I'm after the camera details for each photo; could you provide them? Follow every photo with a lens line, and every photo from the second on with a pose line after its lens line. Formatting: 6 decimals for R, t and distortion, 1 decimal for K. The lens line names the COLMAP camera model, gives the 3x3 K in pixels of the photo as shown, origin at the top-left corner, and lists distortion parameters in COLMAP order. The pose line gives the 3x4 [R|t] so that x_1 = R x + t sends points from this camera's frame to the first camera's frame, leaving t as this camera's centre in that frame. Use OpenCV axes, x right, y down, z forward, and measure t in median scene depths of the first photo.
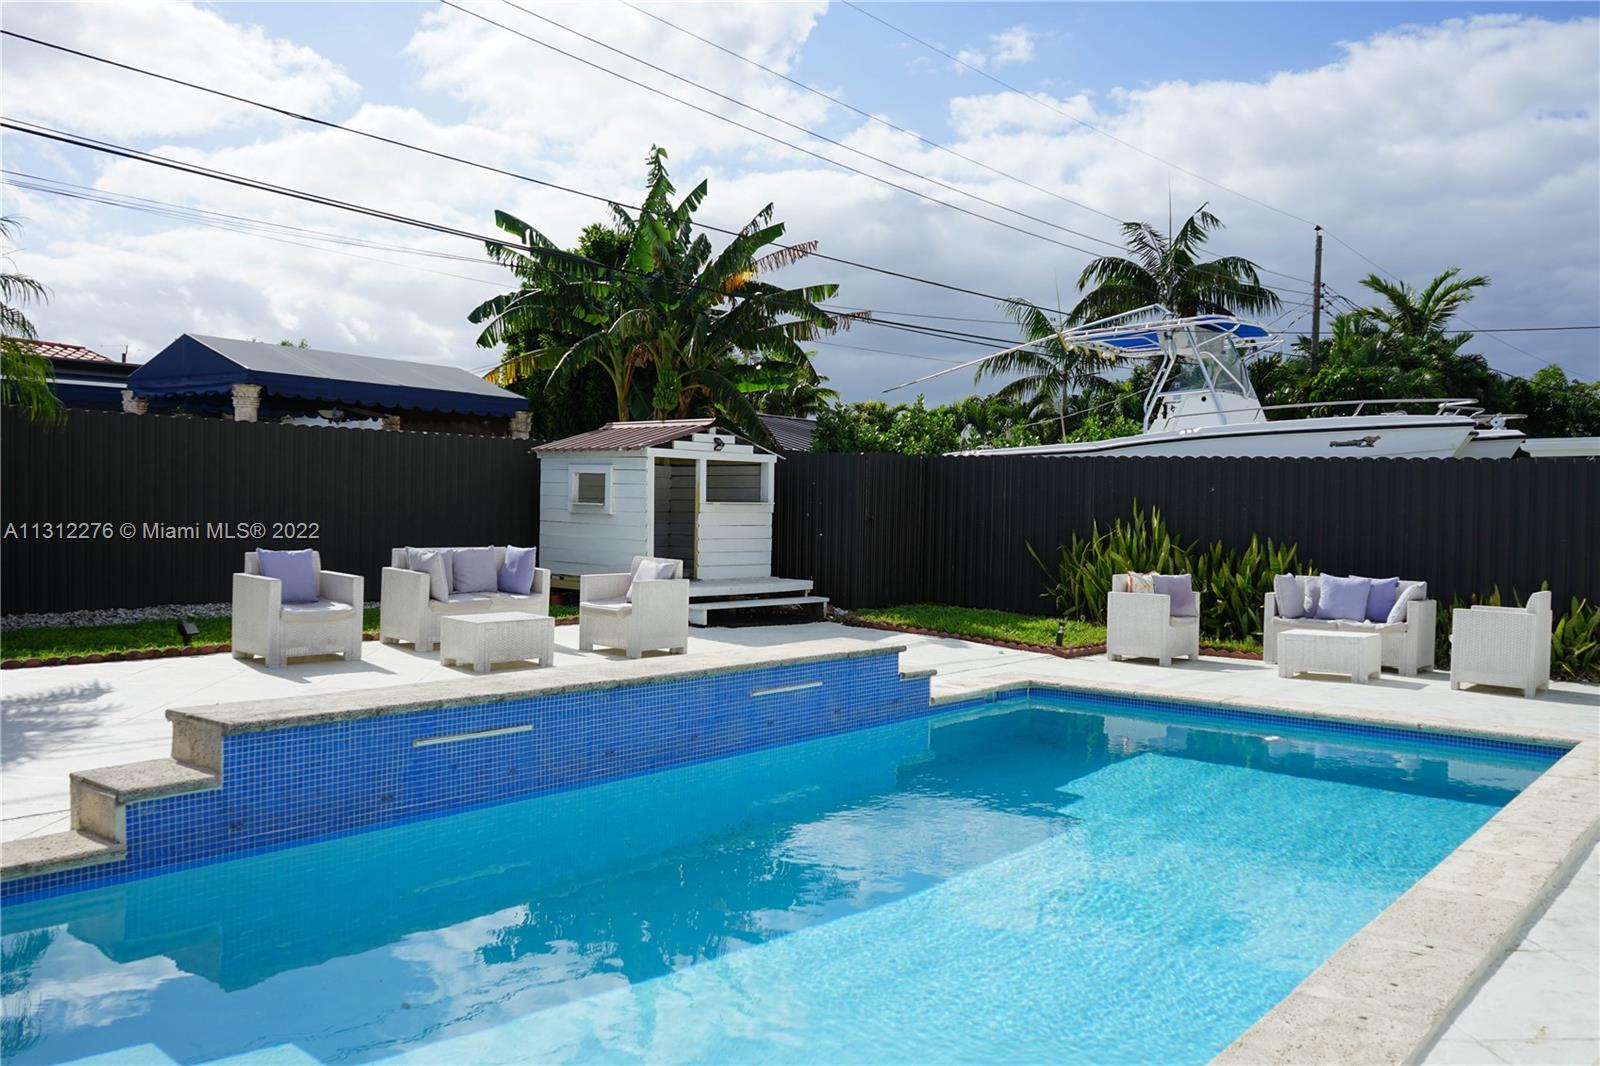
lens RADIAL K [[1265.1, 0, 801.5], [0, 1265.1, 532.2], [0, 0, 1]] dist [-0.018378, 0.013930]
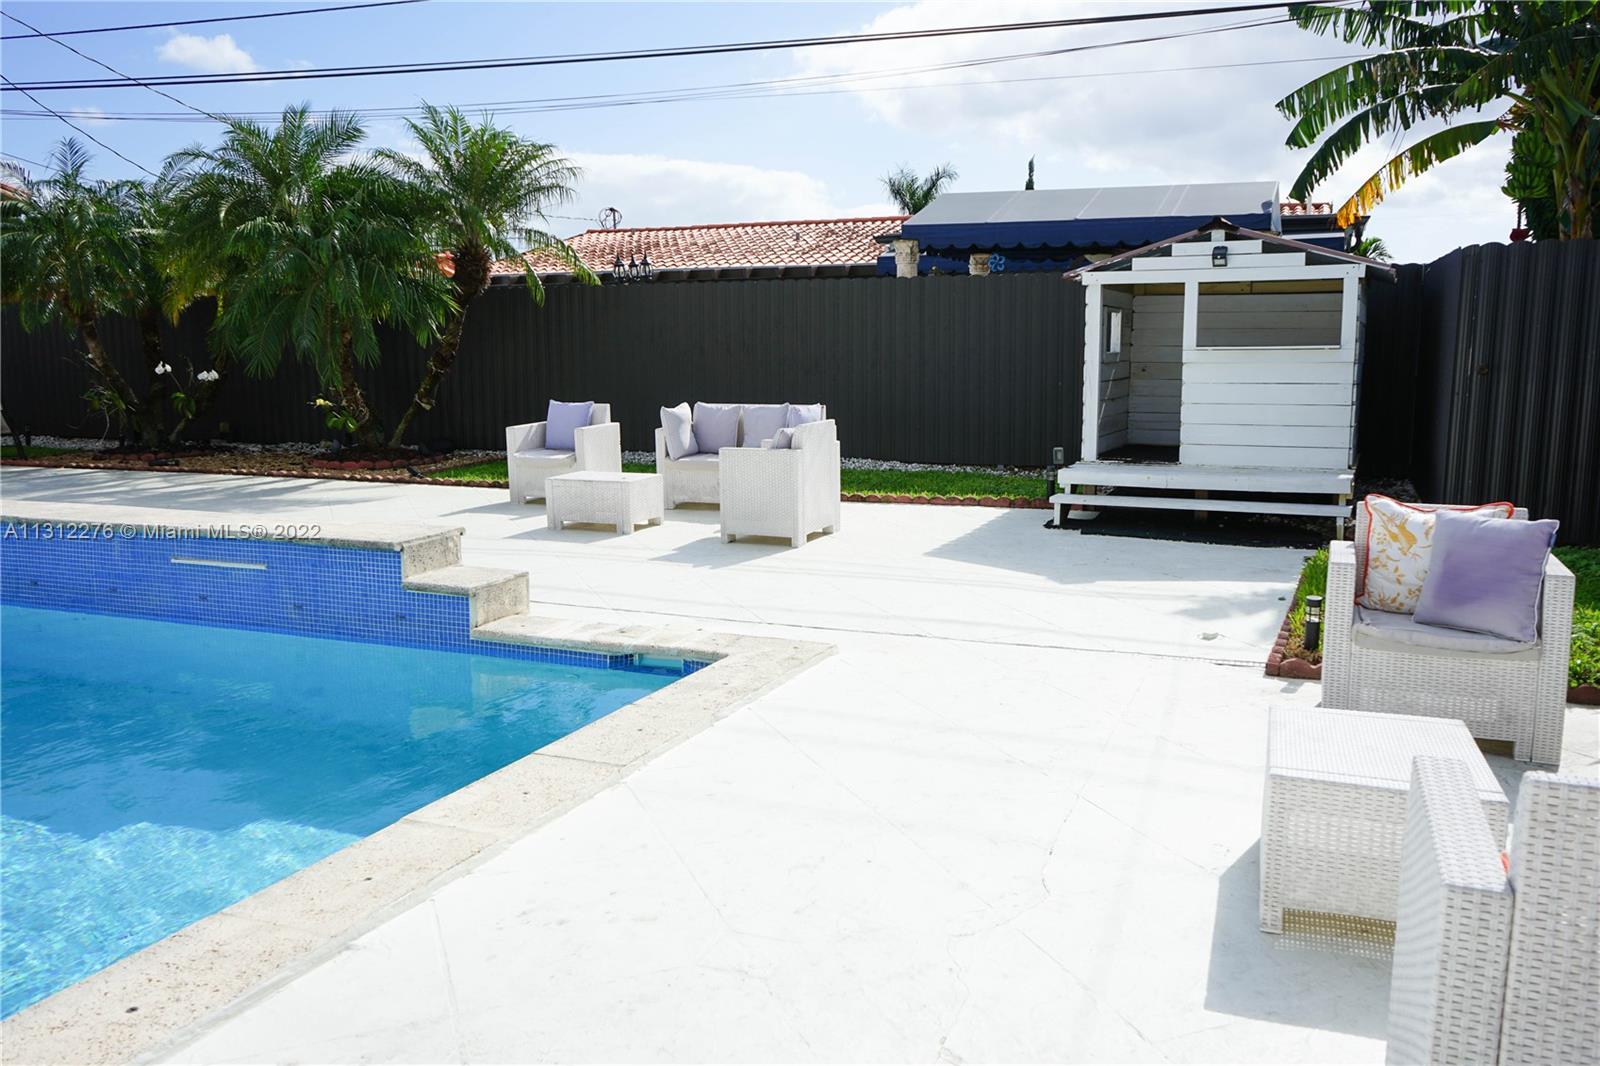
lens RADIAL K [[1265.1, 0, 801.5], [0, 1265.1, 532.2], [0, 0, 1]] dist [-0.018378, 0.013930]
pose [[0.300159, 0.111844, -0.947310, 0.523432], [-0.008708, 0.993382, 0.114524, -0.001790], [0.953849, -0.026127, 0.299147, 0.634740]]
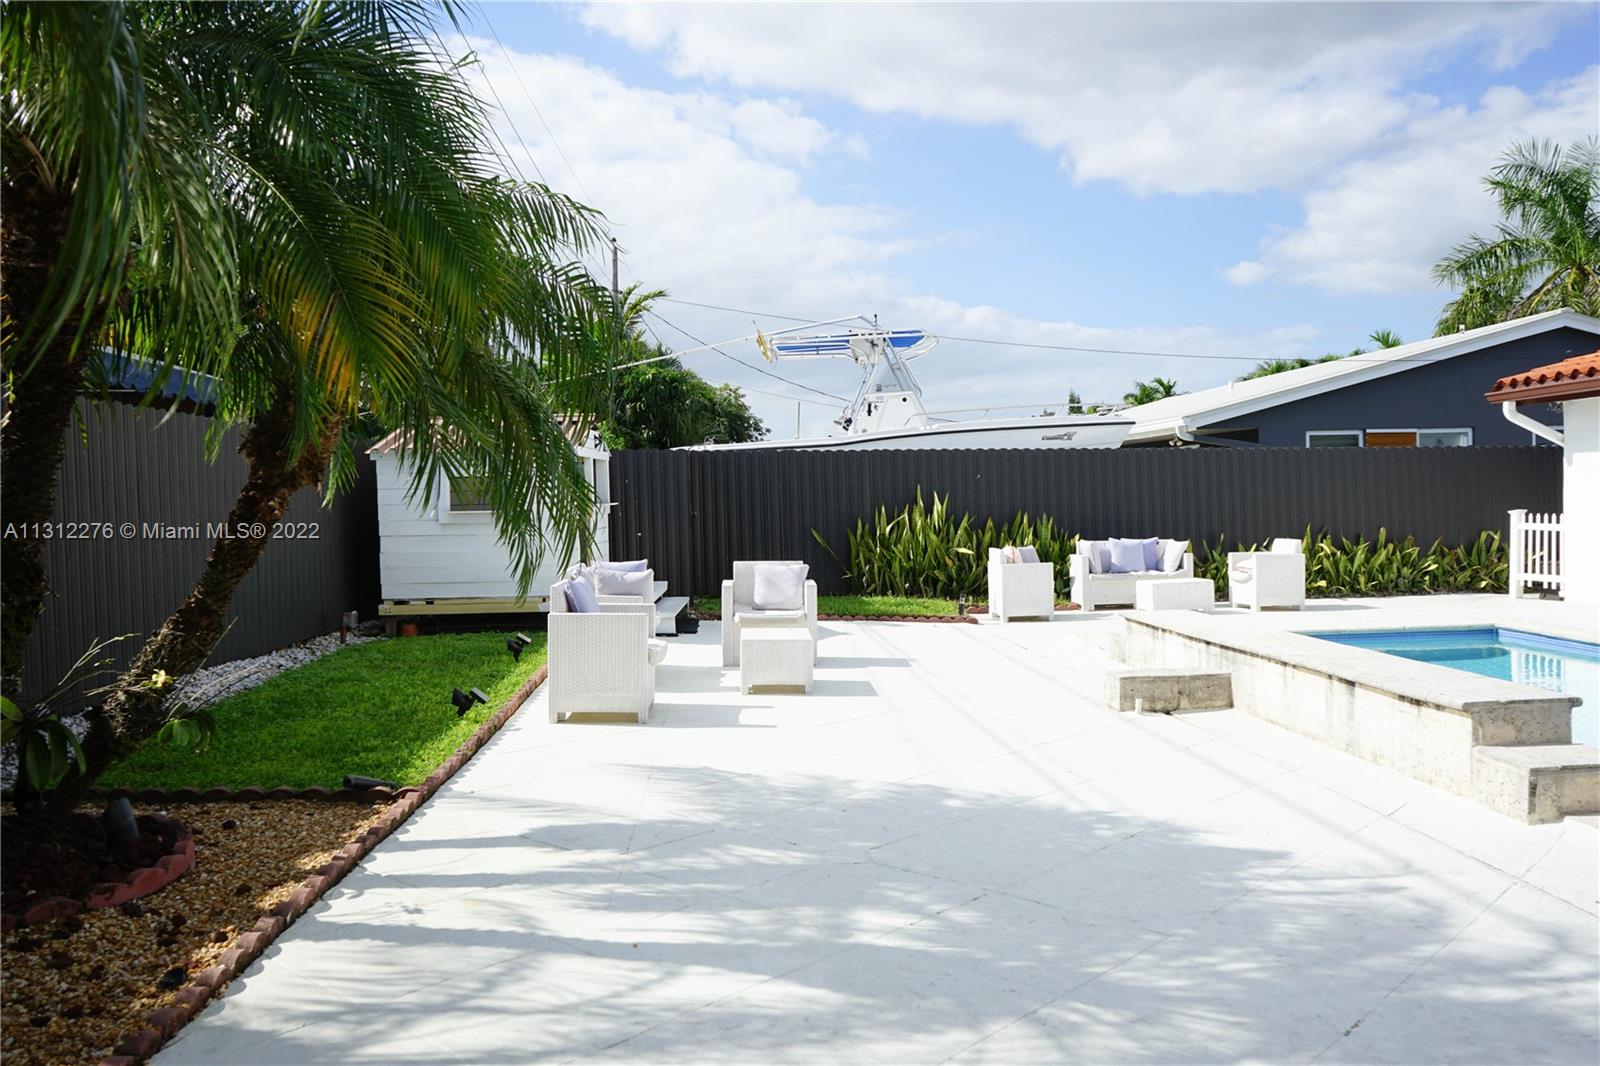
lens RADIAL K [[1265.1, 0, 801.5], [0, 1265.1, 532.2], [0, 0, 1]] dist [-0.018378, 0.013930]
pose [[0.727021, -0.055546, 0.684365, -0.628924], [0.050580, 0.998347, 0.027298, -0.022090], [-0.684750, 0.014769, 0.728629, 0.238688]]
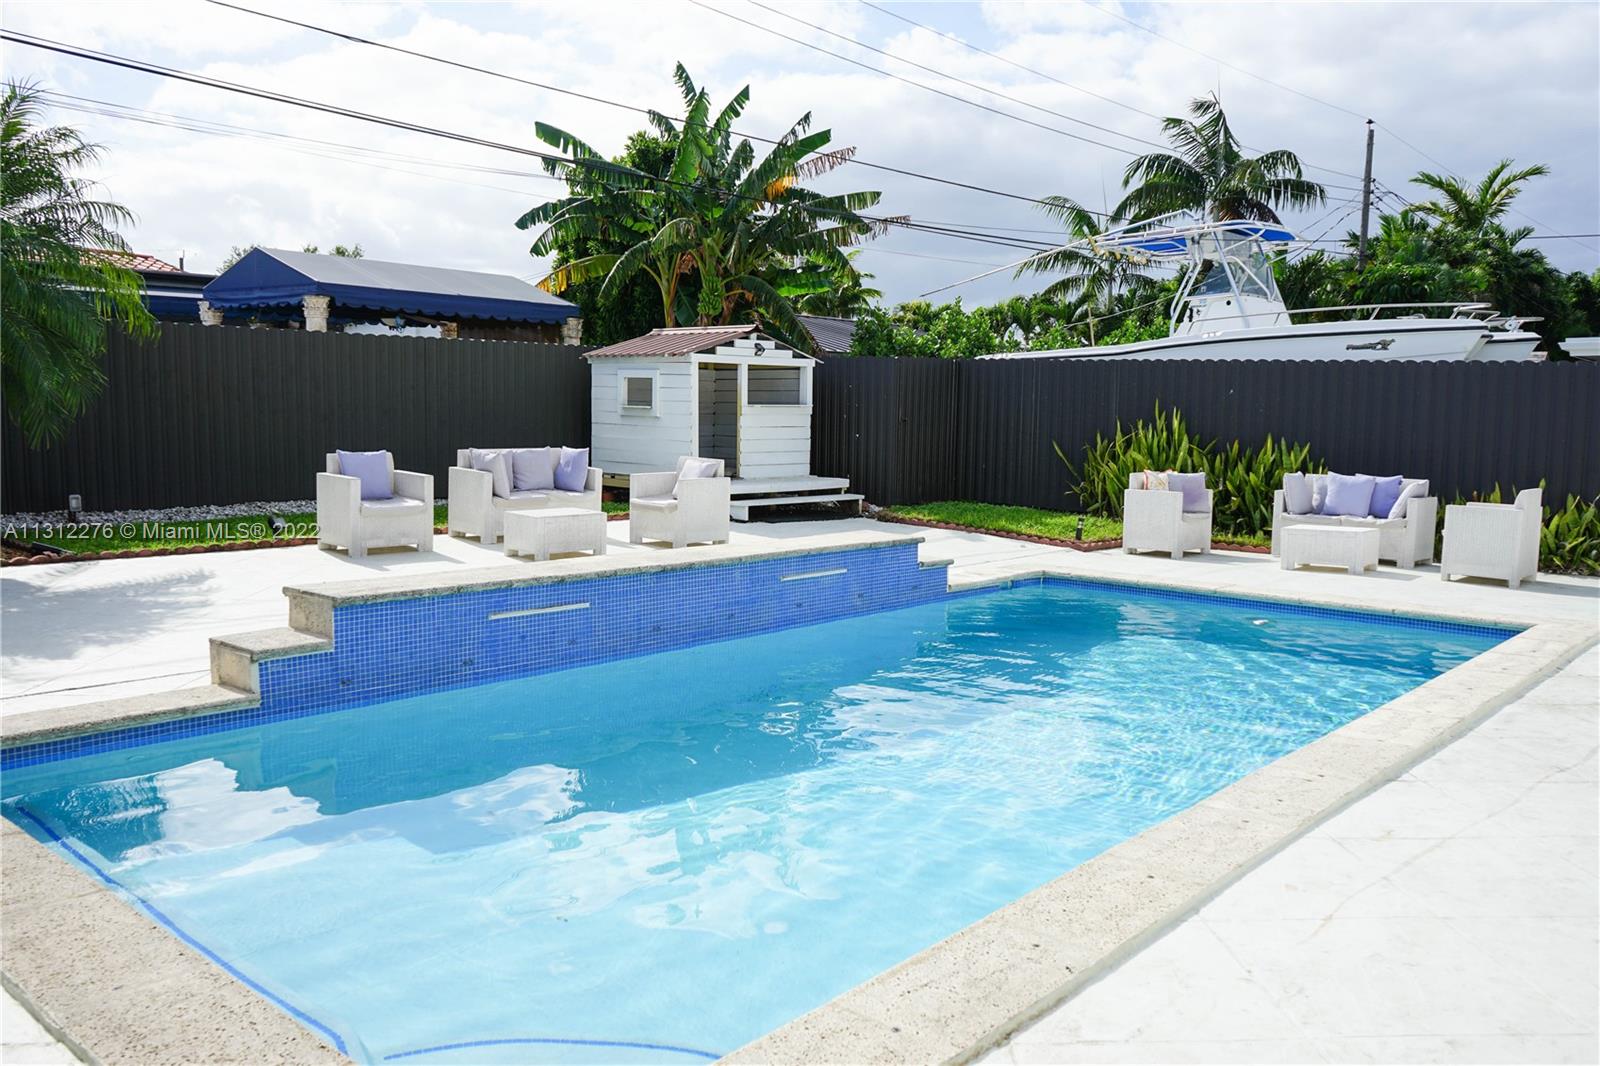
lens RADIAL K [[1265.1, 0, 801.5], [0, 1265.1, 532.2], [0, 0, 1]] dist [-0.018378, 0.013930]
pose [[0.999225, 0.000719, -0.039365, 0.011957], [0.002402, 0.996858, 0.079175, -0.001341], [0.039298, -0.079208, 0.996083, -0.062294]]
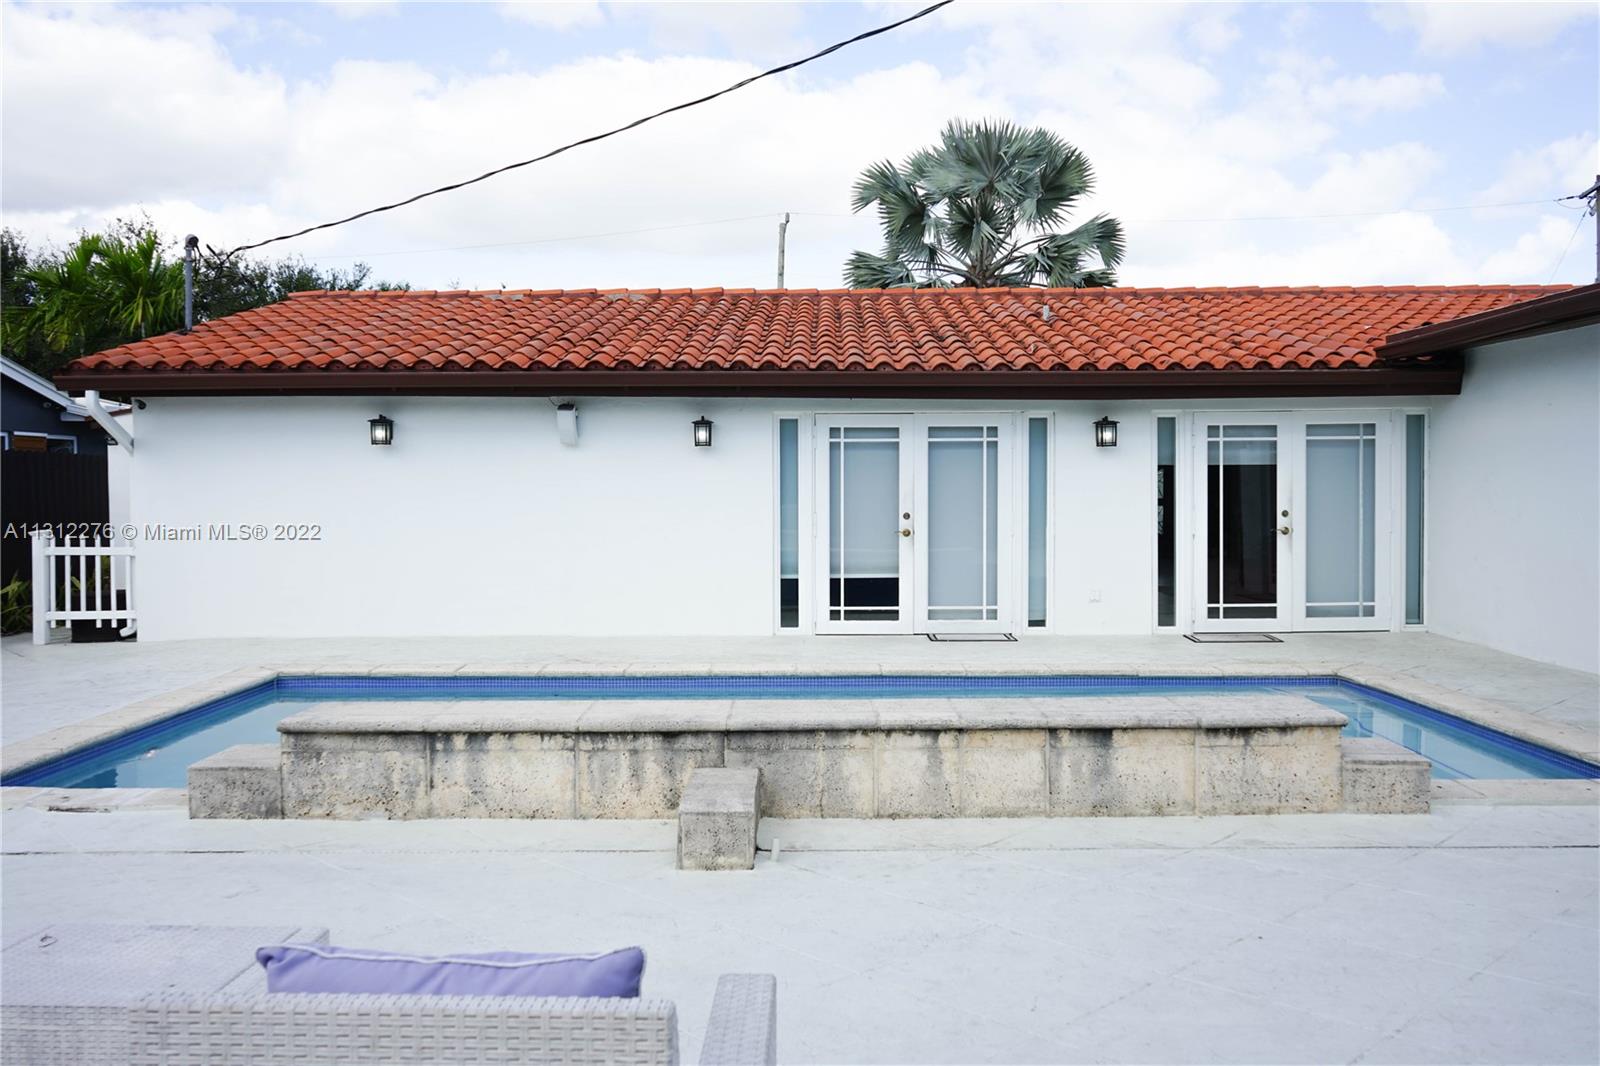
lens RADIAL K [[1297.1, 0, 800.0], [0, 1297.1, 533.0], [0, 0, 1]] dist [-0.021191, 0.005976]
pose [[-0.627929, -0.047594, 0.776814, -0.408783], [0.005019, 0.997860, 0.065194, -0.032640], [-0.778254, 0.044836, -0.626346, 0.782120]]
